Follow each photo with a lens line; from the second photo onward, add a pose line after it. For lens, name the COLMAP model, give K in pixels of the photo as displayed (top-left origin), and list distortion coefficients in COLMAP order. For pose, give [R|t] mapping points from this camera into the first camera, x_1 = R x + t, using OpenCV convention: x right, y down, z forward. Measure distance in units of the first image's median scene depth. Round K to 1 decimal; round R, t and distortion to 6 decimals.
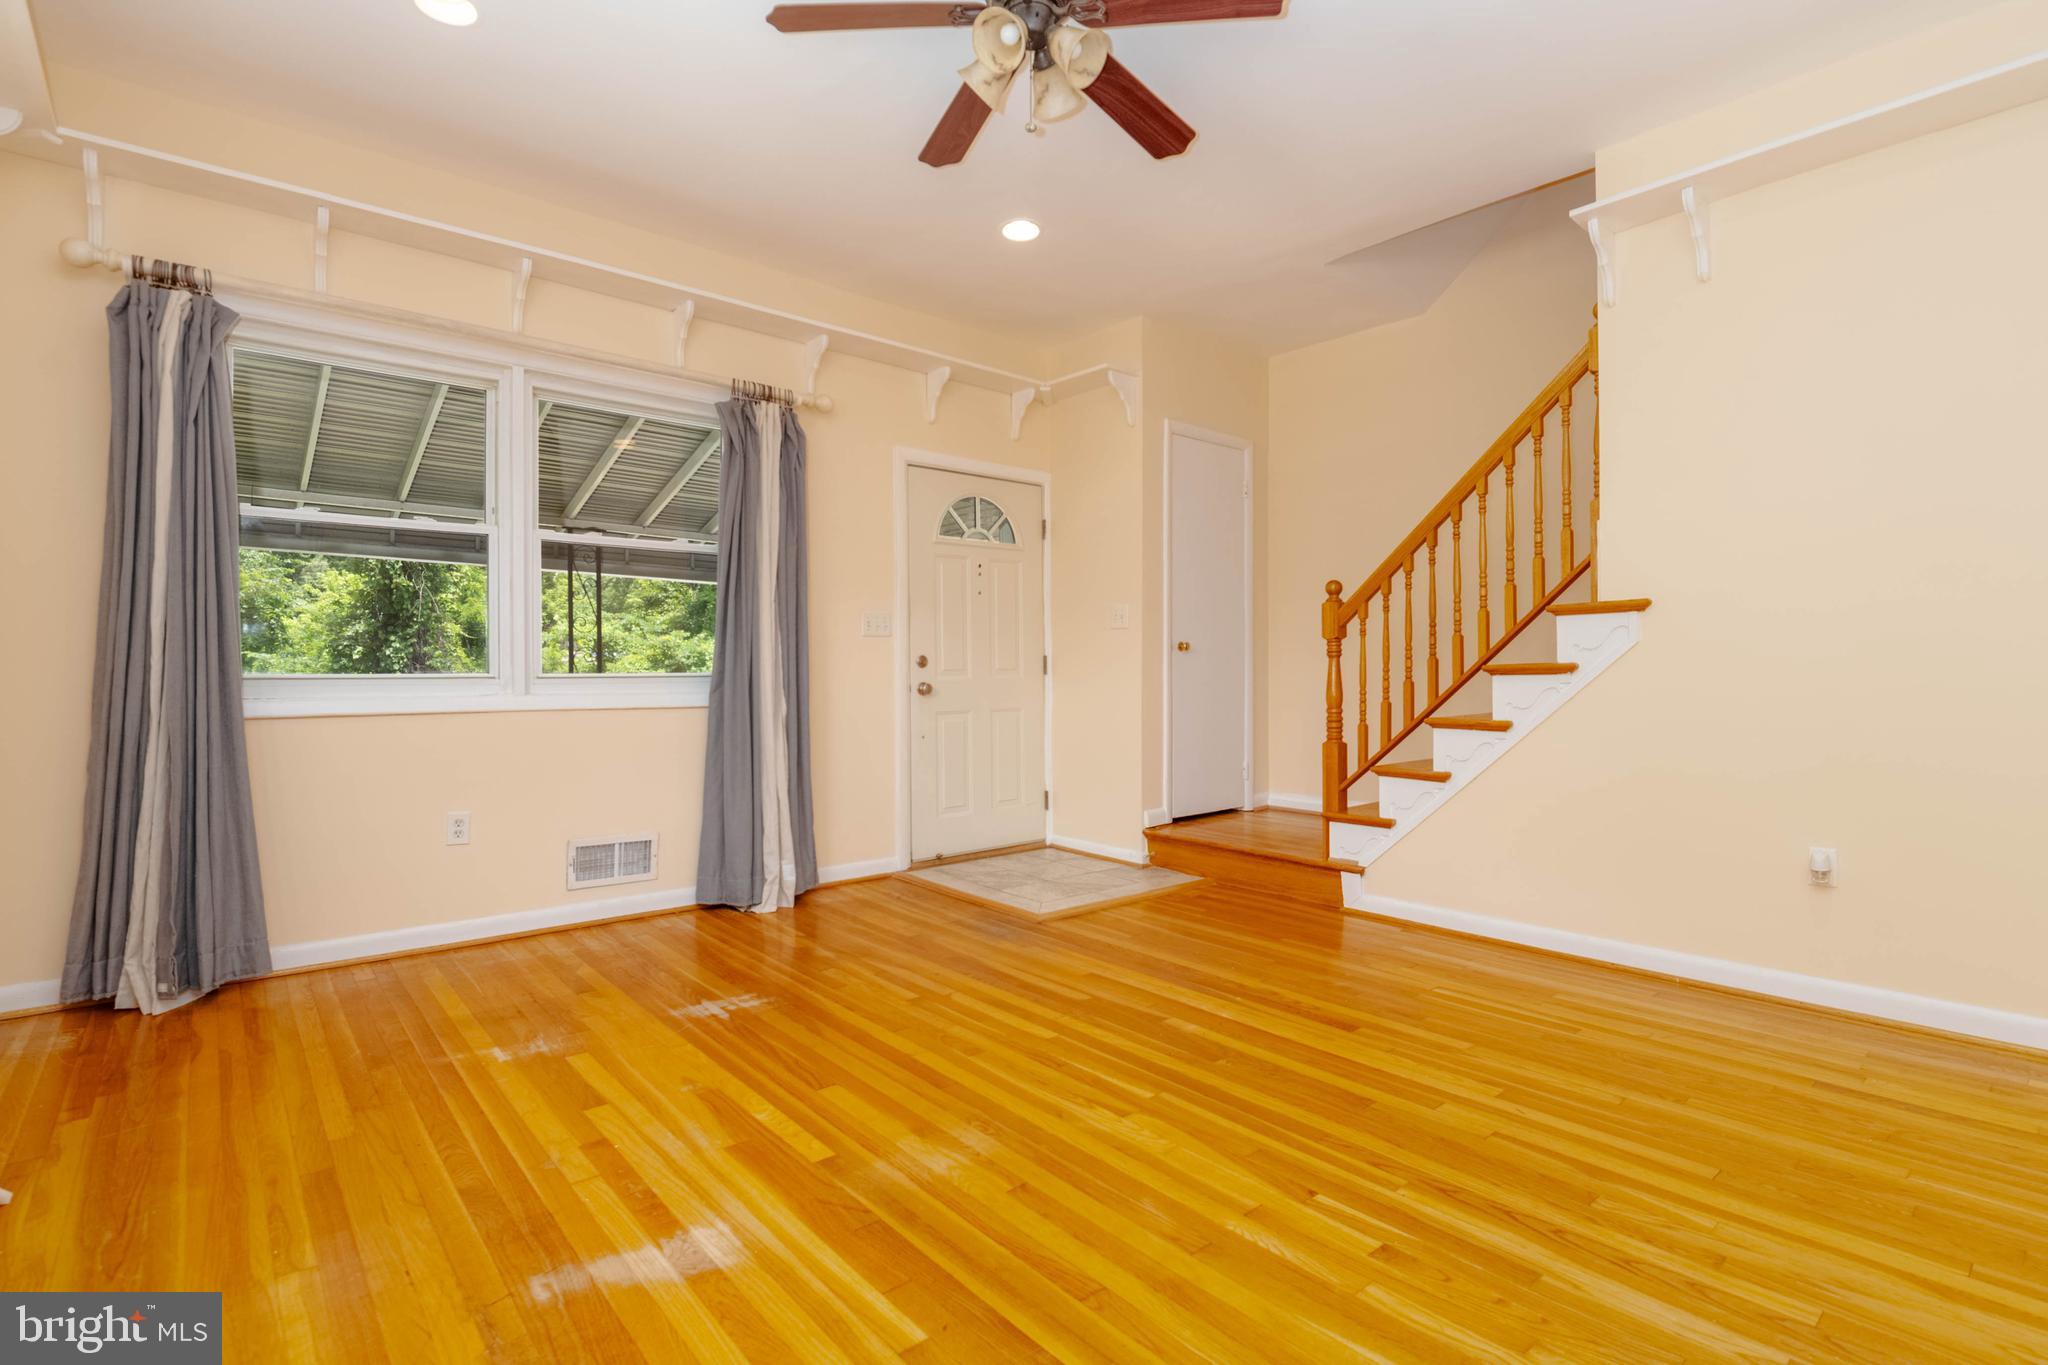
lens RADIAL K [[958.9, 0, 1046.2], [0, 958.9, 670.2], [0, 0, 1]] dist [-0.004643, -0.000559]
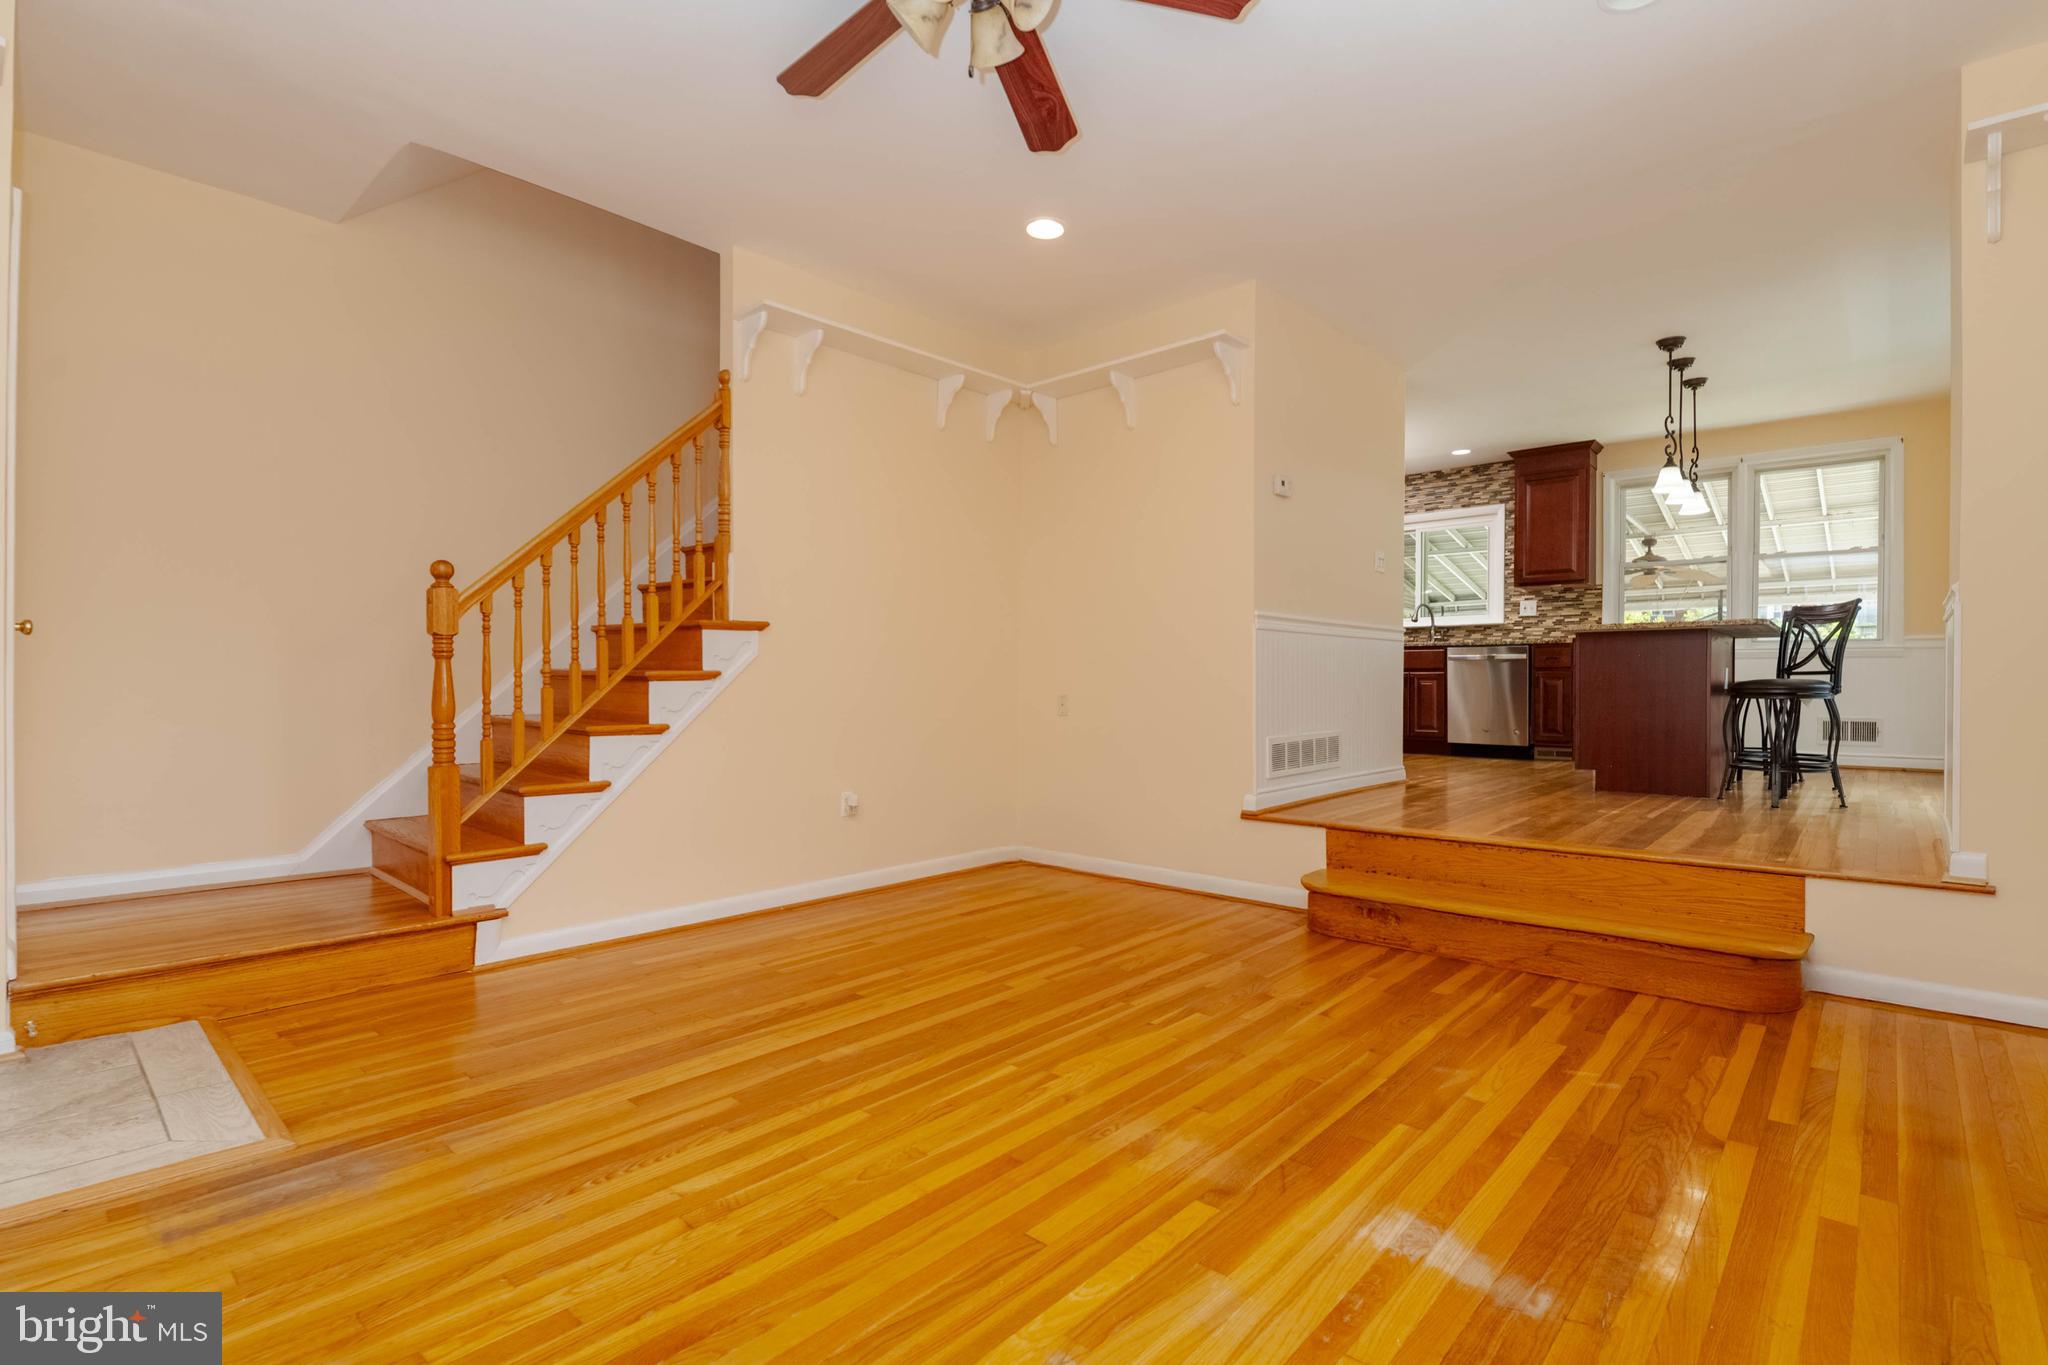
lens RADIAL K [[962.4, 0, 1029.5], [0, 962.4, 692.7], [0, 0, 1]] dist [-0.000448, -0.001105]
pose [[-0.114751, -0.013081, 0.993308, -0.818416], [-0.006094, 0.999904, 0.012464, 0.002400], [-0.993376, -0.004623, -0.114819, 0.927034]]
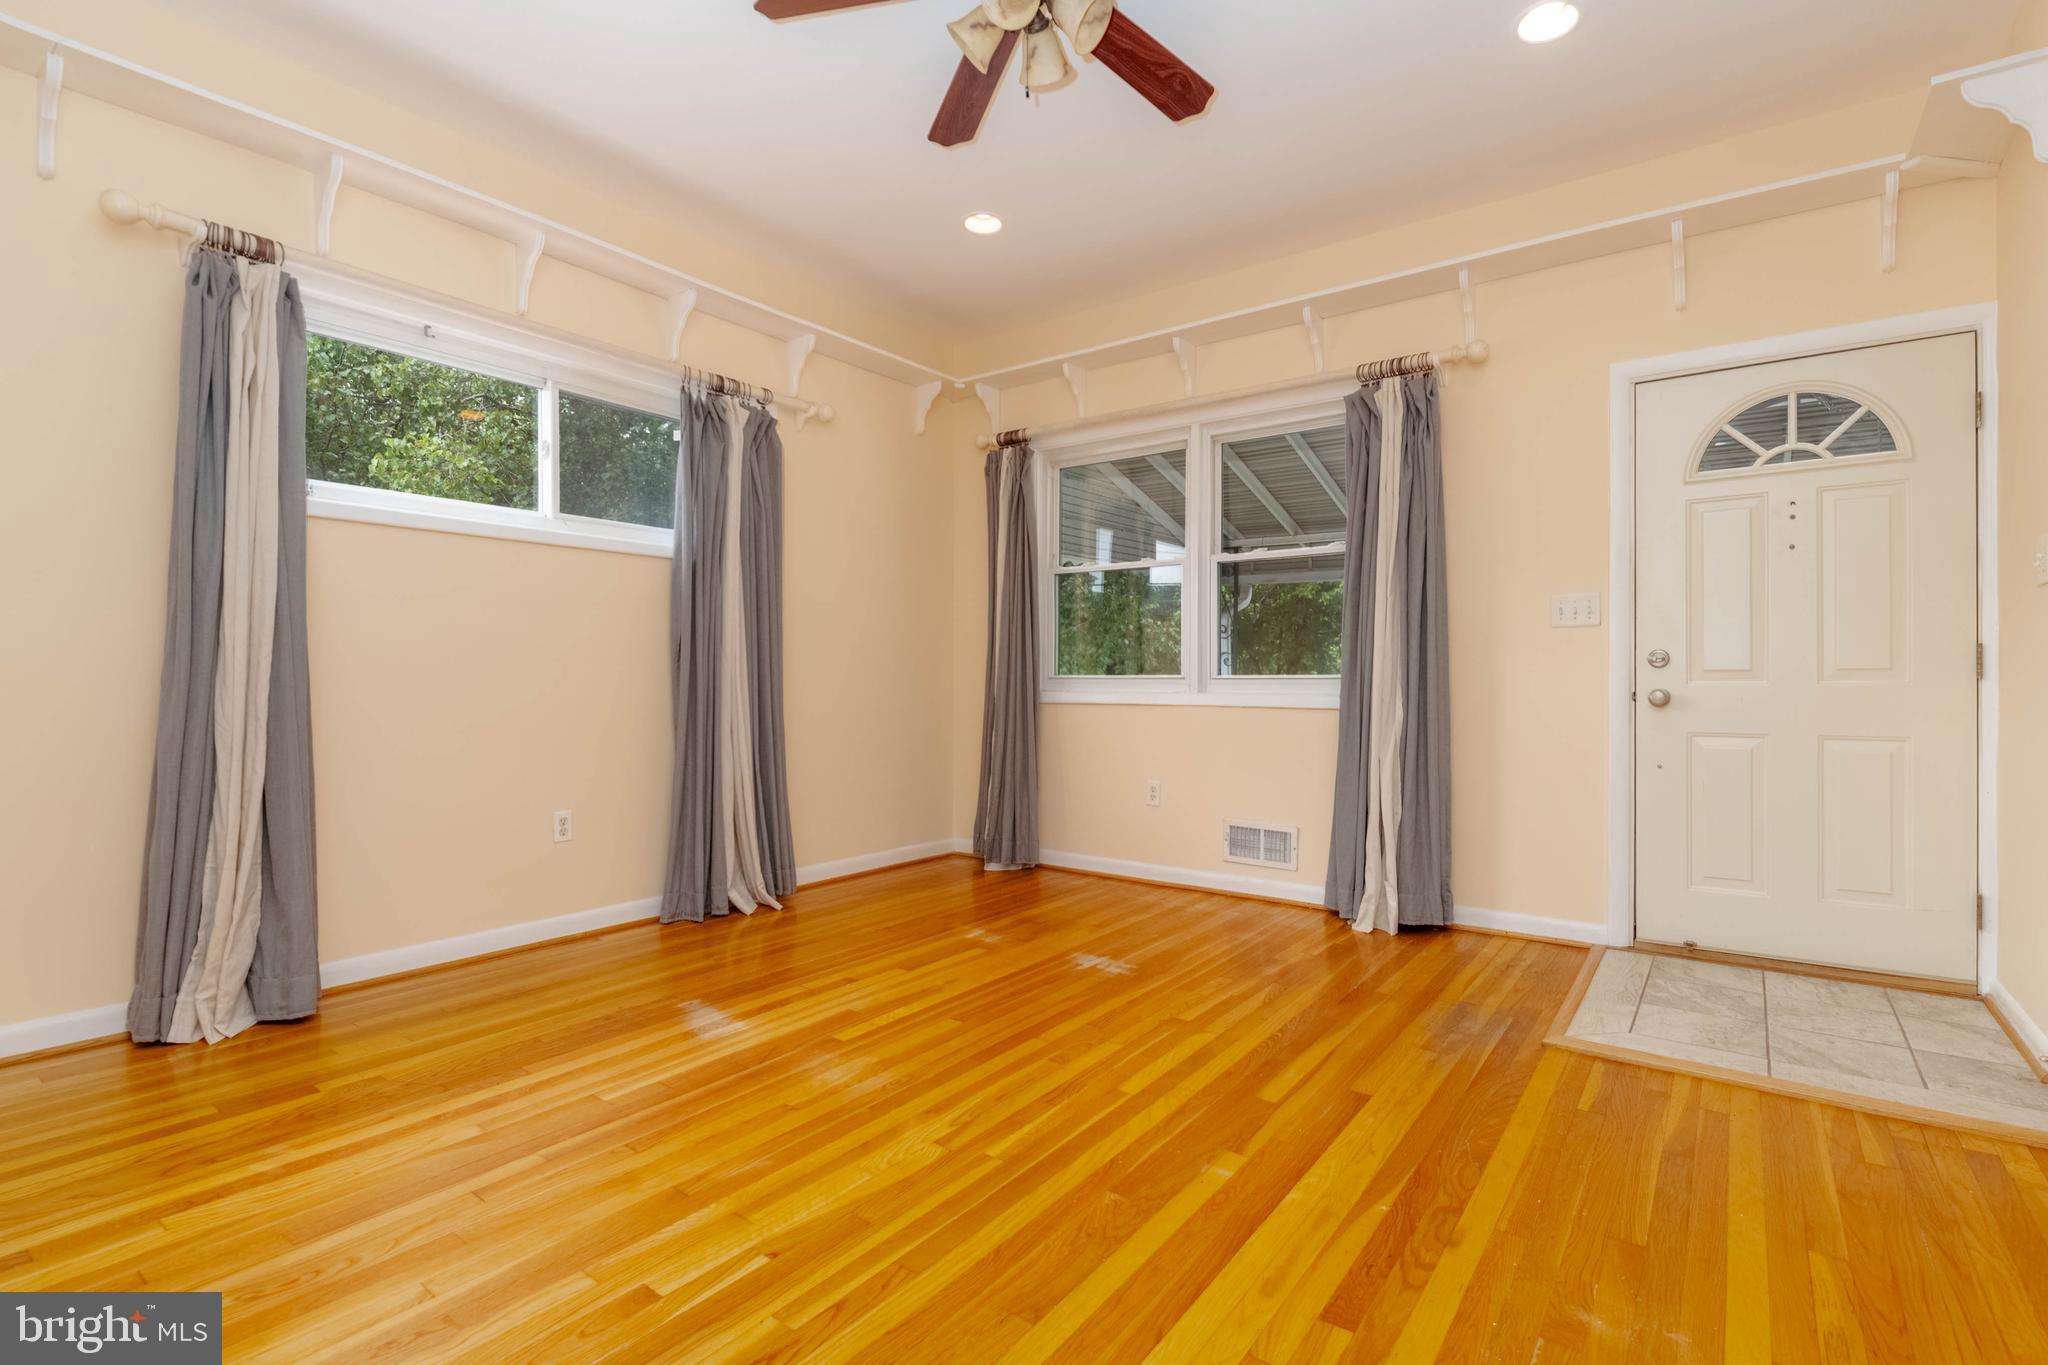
lens RADIAL K [[962.4, 0, 1029.5], [0, 962.4, 692.7], [0, 0, 1]] dist [-0.000448, -0.001105]
pose [[0.209784, 0.017815, -0.977586, 0.810934], [0.000054, 0.999834, 0.018232, 0.004216], [0.977748, -0.003878, 0.209748, 0.711112]]
